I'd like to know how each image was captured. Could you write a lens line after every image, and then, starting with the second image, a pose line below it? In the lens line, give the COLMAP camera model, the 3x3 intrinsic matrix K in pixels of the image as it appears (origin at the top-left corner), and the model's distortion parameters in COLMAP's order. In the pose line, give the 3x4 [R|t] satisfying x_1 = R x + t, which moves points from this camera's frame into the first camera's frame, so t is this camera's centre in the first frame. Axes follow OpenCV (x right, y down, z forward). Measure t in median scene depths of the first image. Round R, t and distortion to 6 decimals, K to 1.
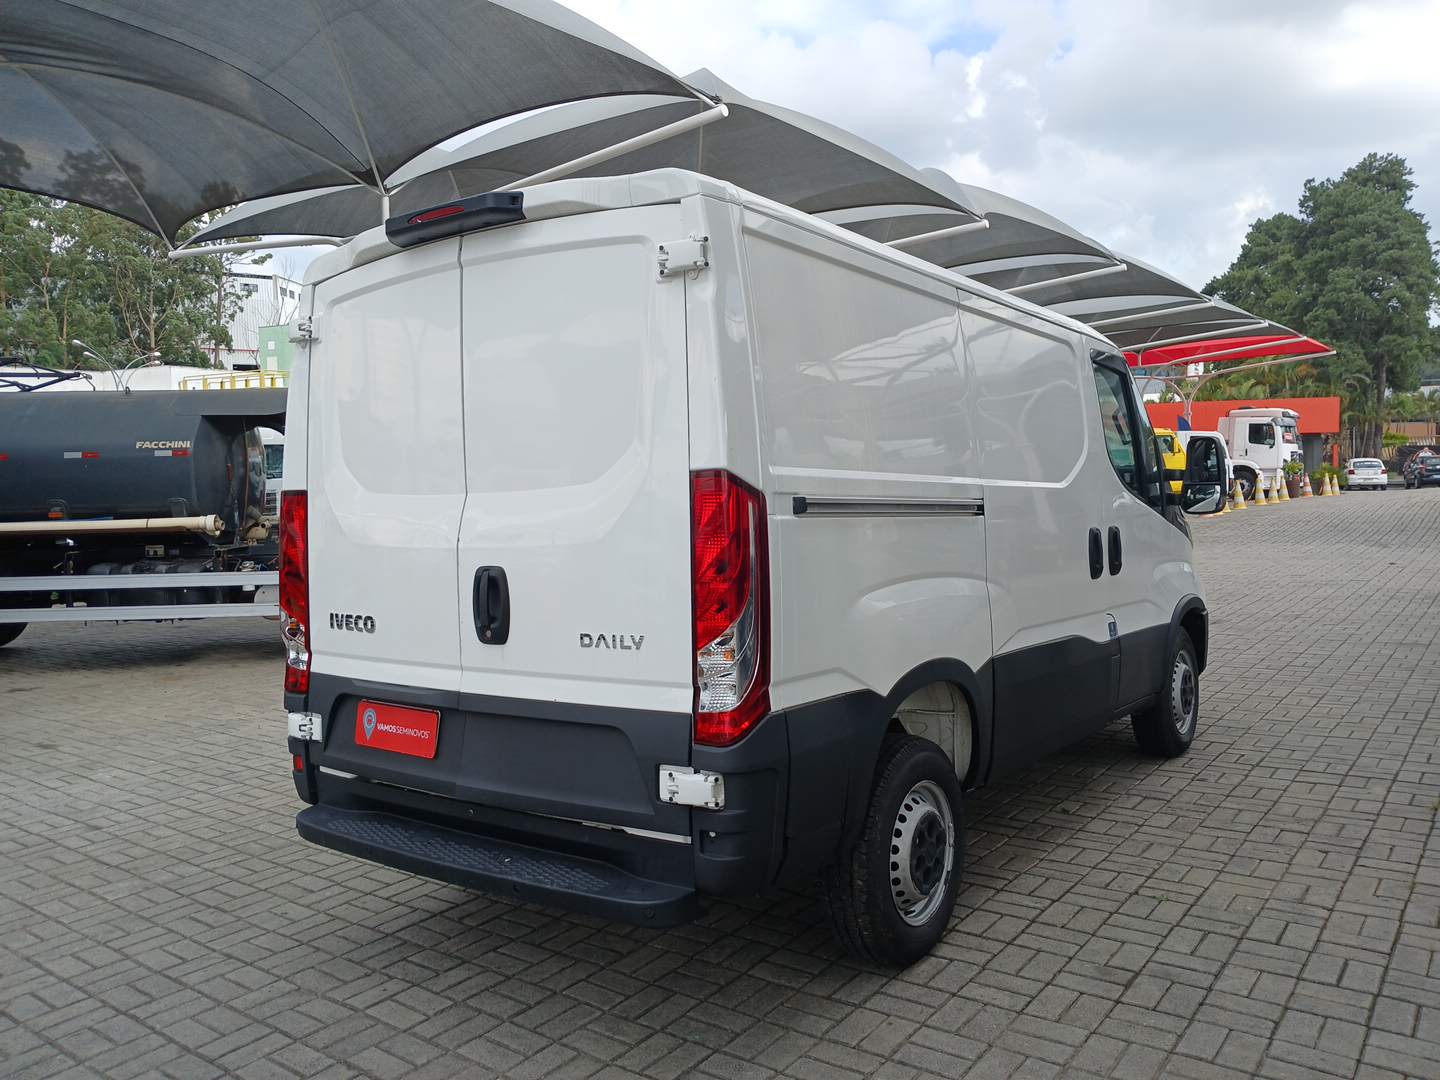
lens RADIAL K [[1114.9, 0, 720.0], [0, 1114.9, 540.0], [0, 0, 1]] dist [0.070898, -0.126385]
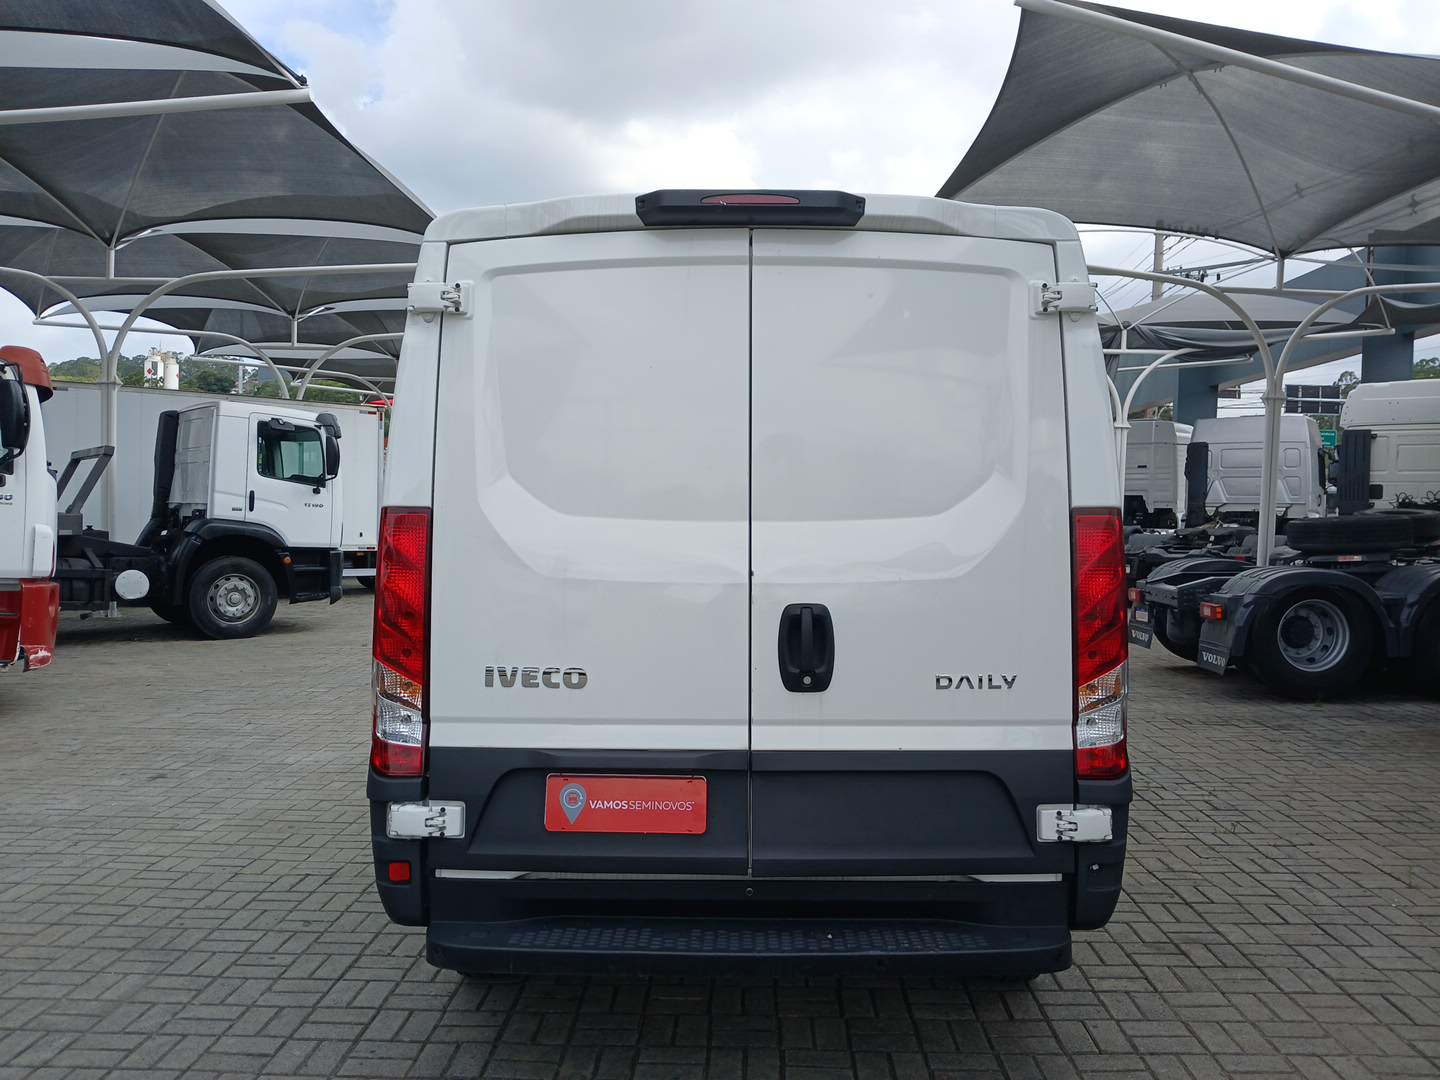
lens RADIAL K [[1108.1, 0, 725.5], [0, 1108.1, 545.4], [0, 0, 1]] dist [0.062828, -0.130854]
pose [[0.810946, 0.029027, 0.584401, -0.744139], [-0.006701, 0.999164, -0.040328, 0.012412], [-0.585083, 0.028788, 0.810462, 0.311324]]
